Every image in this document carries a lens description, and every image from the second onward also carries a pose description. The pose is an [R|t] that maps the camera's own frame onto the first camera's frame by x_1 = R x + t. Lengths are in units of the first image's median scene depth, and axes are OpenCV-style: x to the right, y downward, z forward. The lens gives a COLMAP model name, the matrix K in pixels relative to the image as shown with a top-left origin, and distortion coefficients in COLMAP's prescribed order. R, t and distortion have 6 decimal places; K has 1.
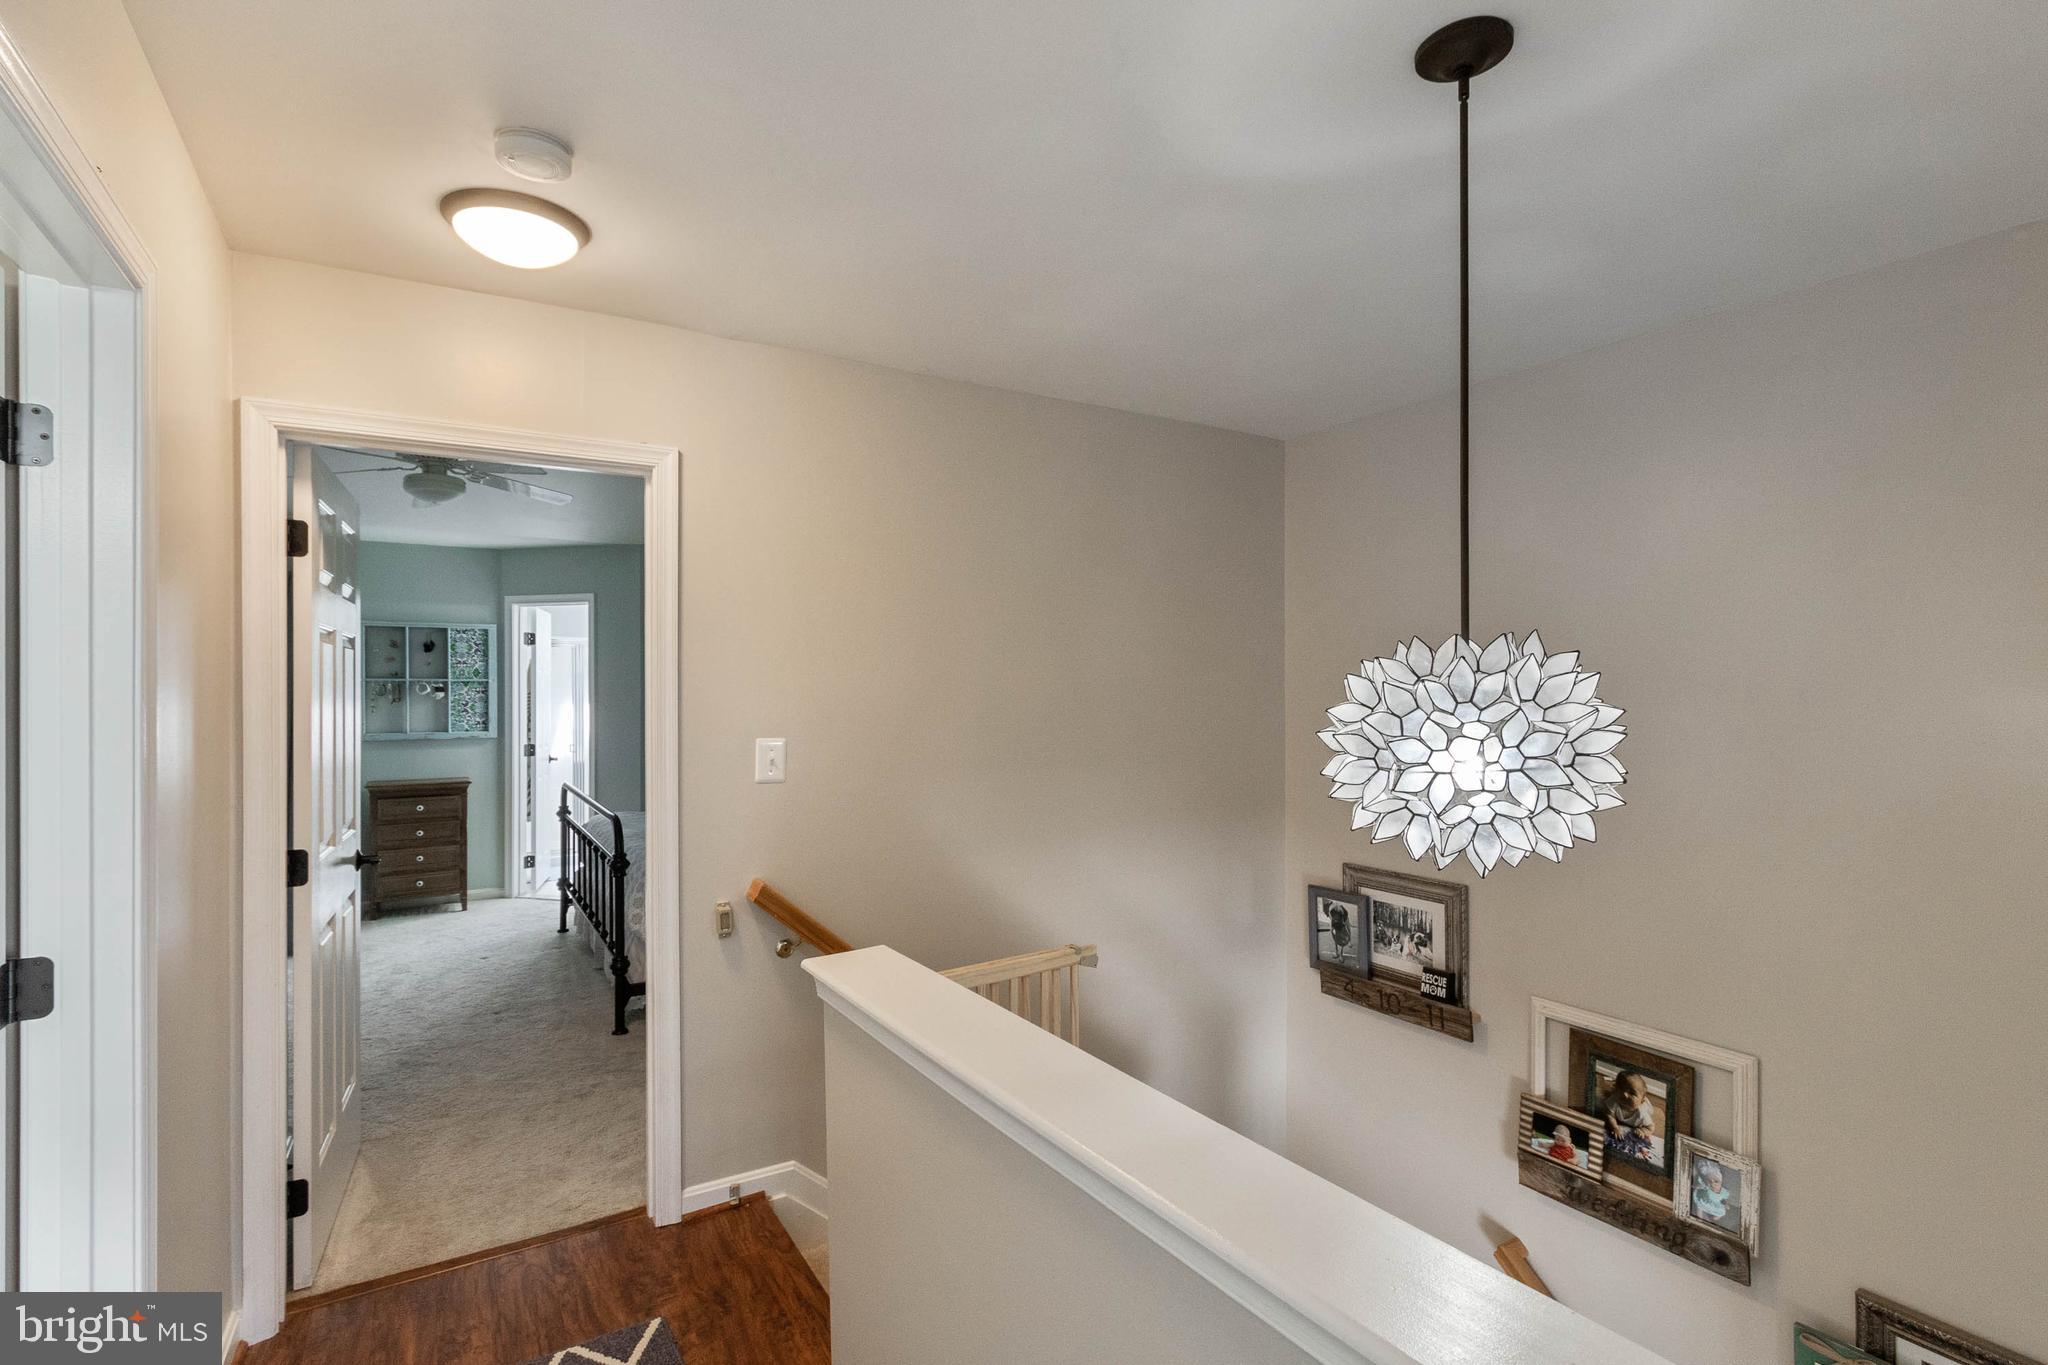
lens RADIAL K [[956.0, 0, 1026.0], [0, 956.0, 688.3], [0, 0, 1]] dist [0.002483, 0.000345]
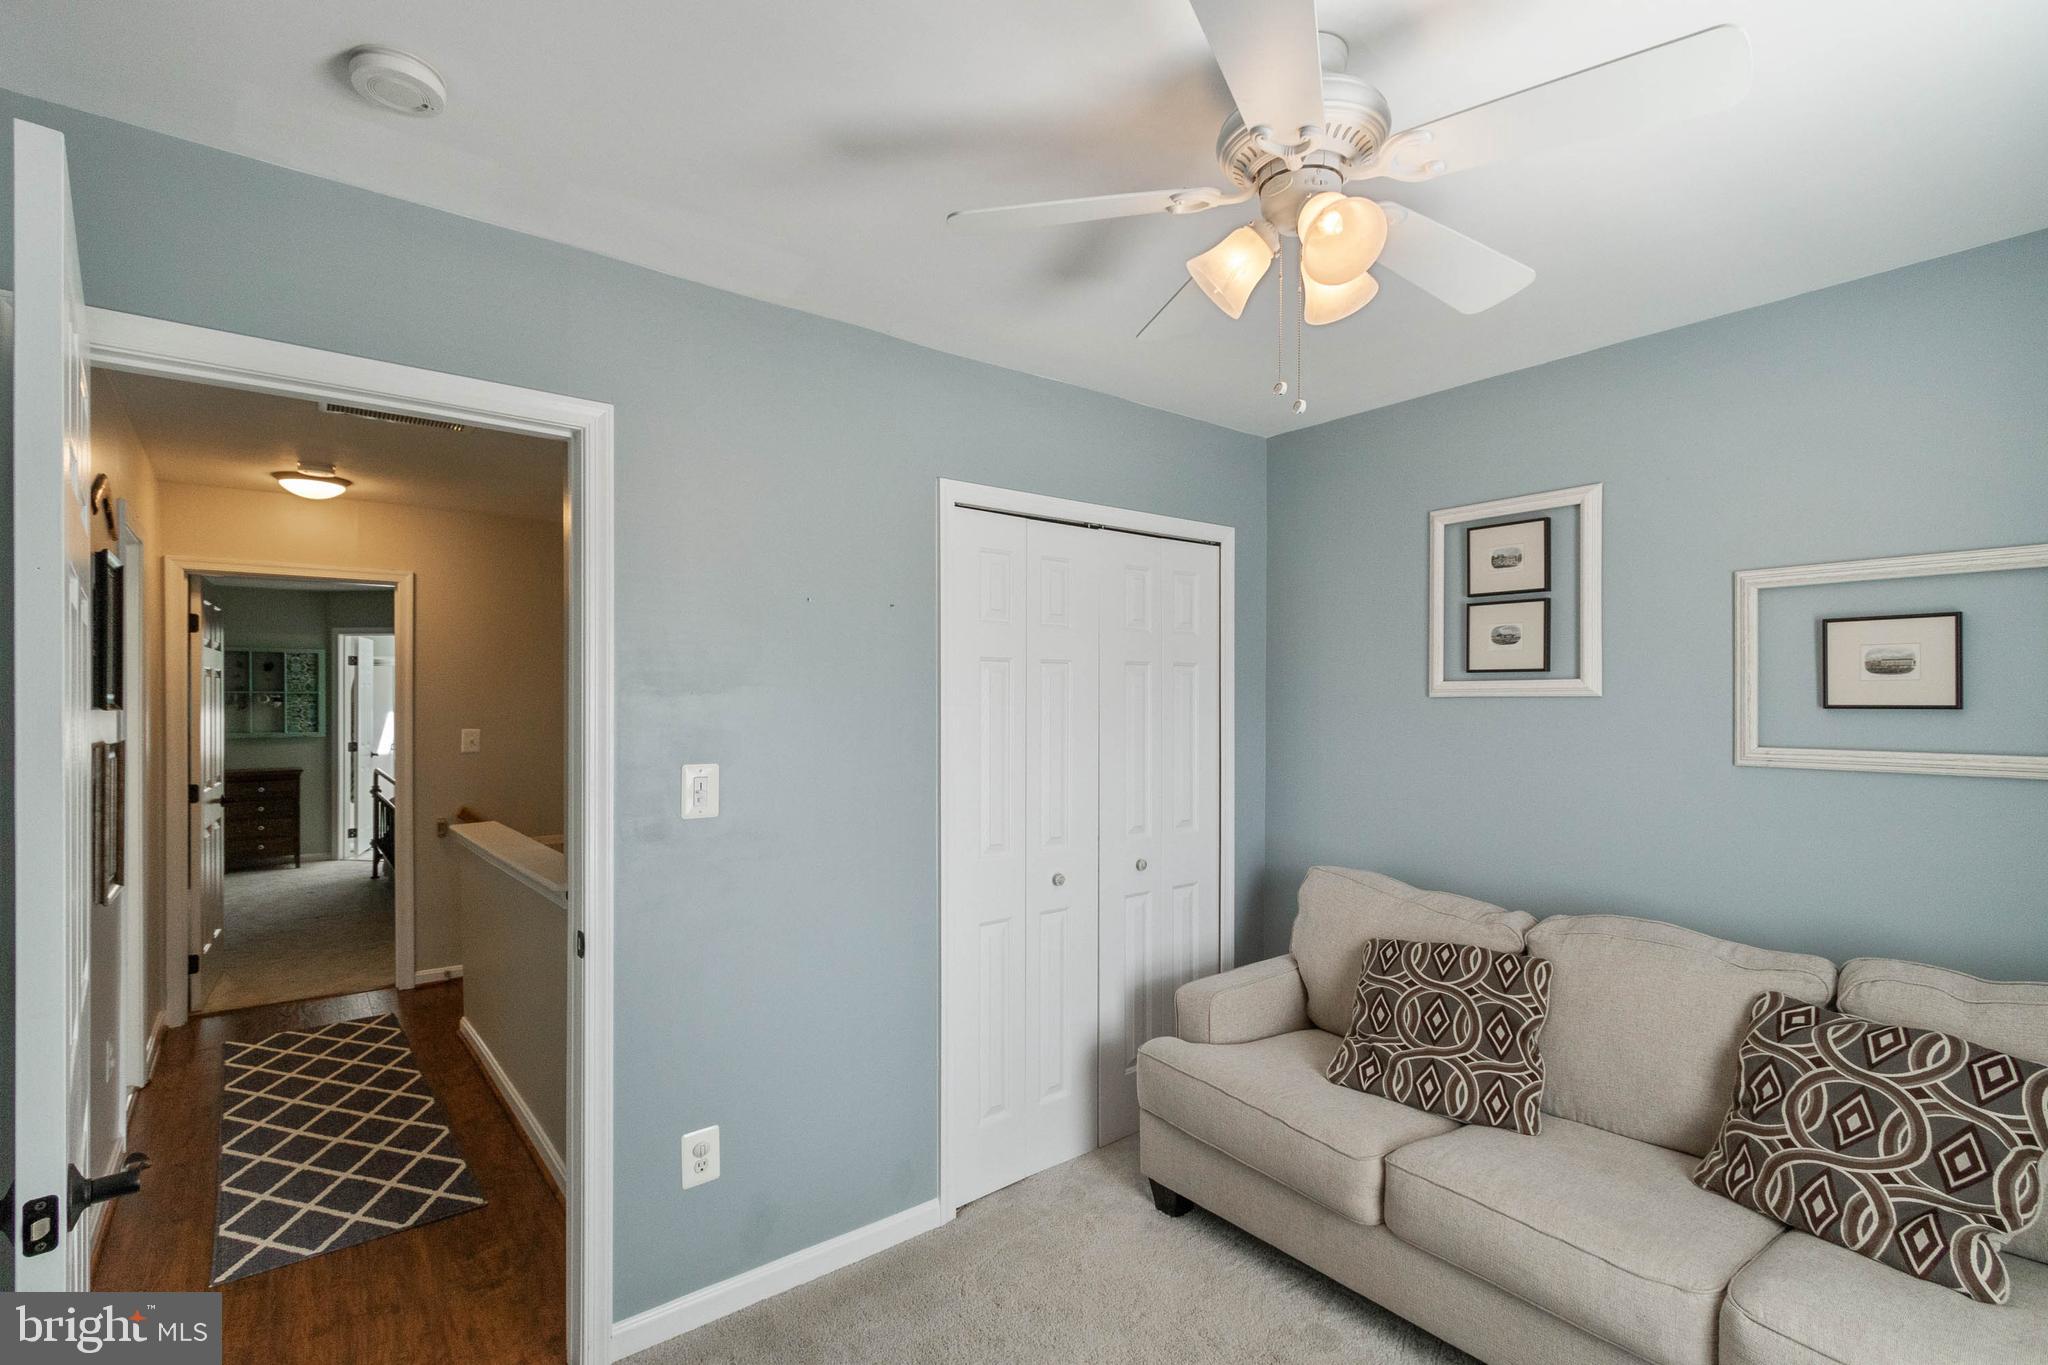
lens RADIAL K [[943.7, 0, 1014.2], [0, 943.7, 703.2], [0, 0, 1]] dist [0.002297, 0.000239]
pose [[0.994070, 0.004122, 0.108666, 0.244361], [-0.004609, 0.999980, 0.004230, -0.004206], [-0.108646, -0.004706, 0.994069, -0.387784]]
